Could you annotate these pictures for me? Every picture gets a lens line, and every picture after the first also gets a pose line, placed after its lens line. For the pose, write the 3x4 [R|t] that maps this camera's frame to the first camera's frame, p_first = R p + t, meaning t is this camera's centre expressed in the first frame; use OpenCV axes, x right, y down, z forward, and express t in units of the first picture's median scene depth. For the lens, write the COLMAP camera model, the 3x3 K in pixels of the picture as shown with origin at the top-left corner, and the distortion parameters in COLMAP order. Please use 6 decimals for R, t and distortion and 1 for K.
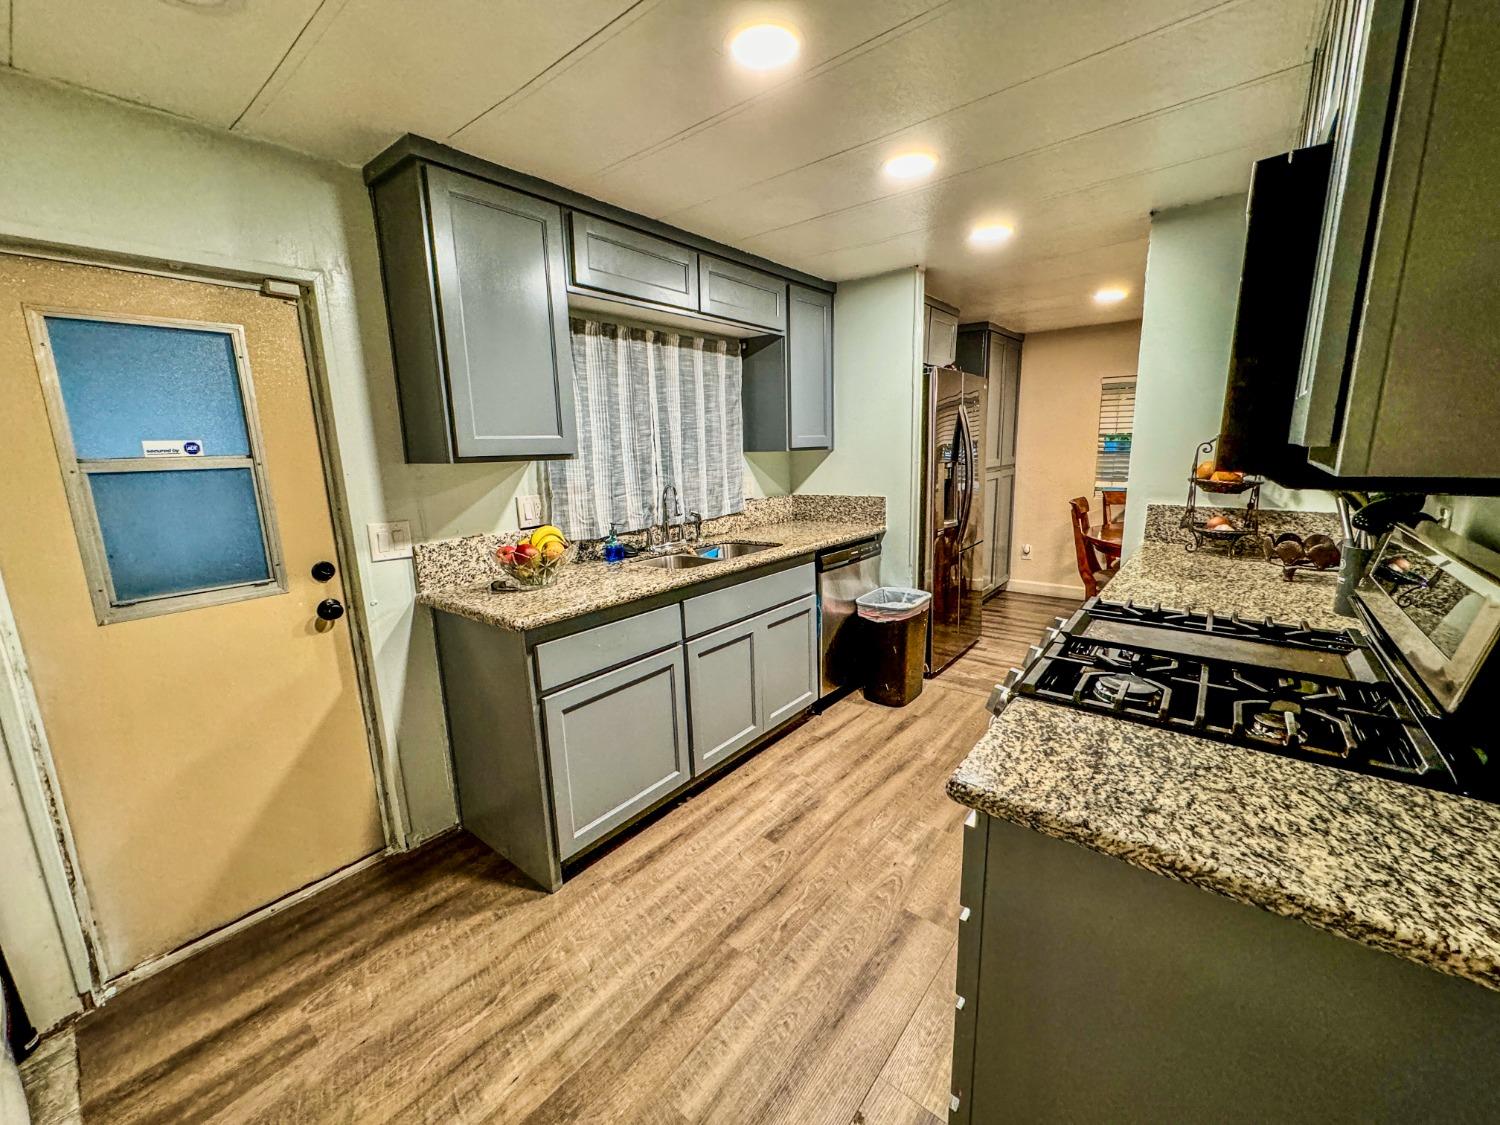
lens RADIAL K [[598.5, 0, 749.9], [0, 598.5, 562.3], [0, 0, 1]] dist [0.001876, -0.000347]
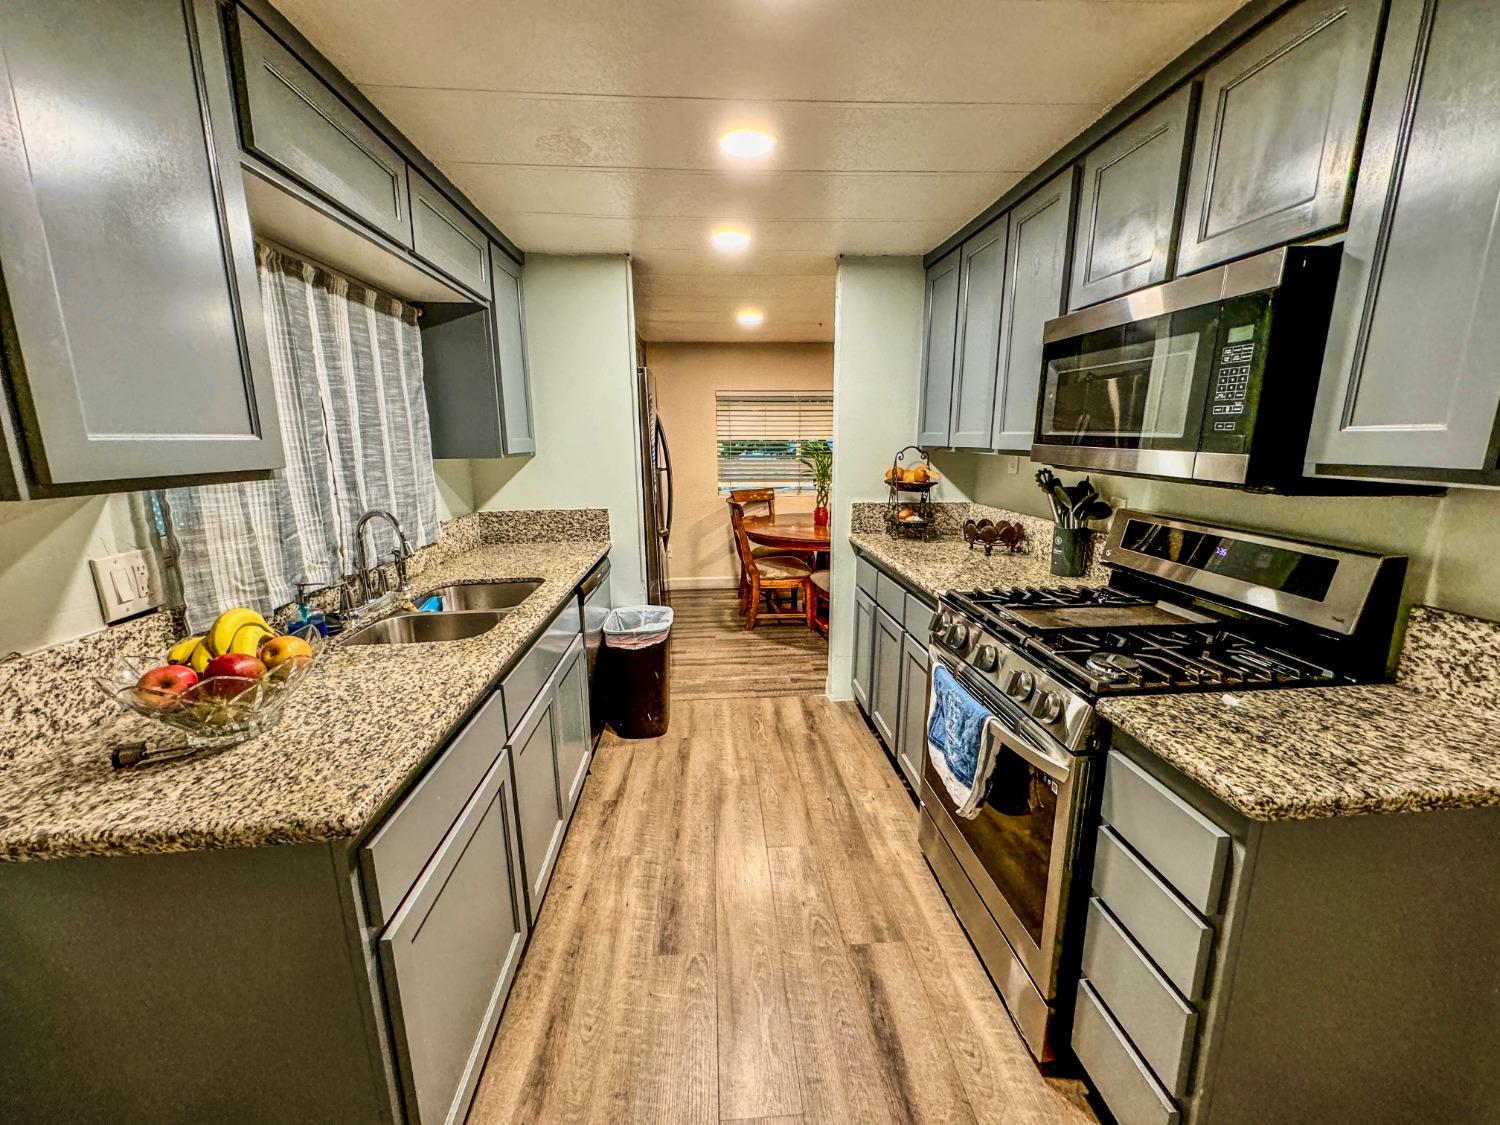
lens RADIAL K [[598.5, 0, 748.3], [0, 598.5, 561.1], [0, 0, 1]] dist [0.001876, -0.000347]
pose [[0.729922, -0.119274, 0.673043, -0.279687], [0.121311, 0.991631, 0.044169, -0.055542], [-0.672679, 0.049407, 0.738283, 0.249479]]
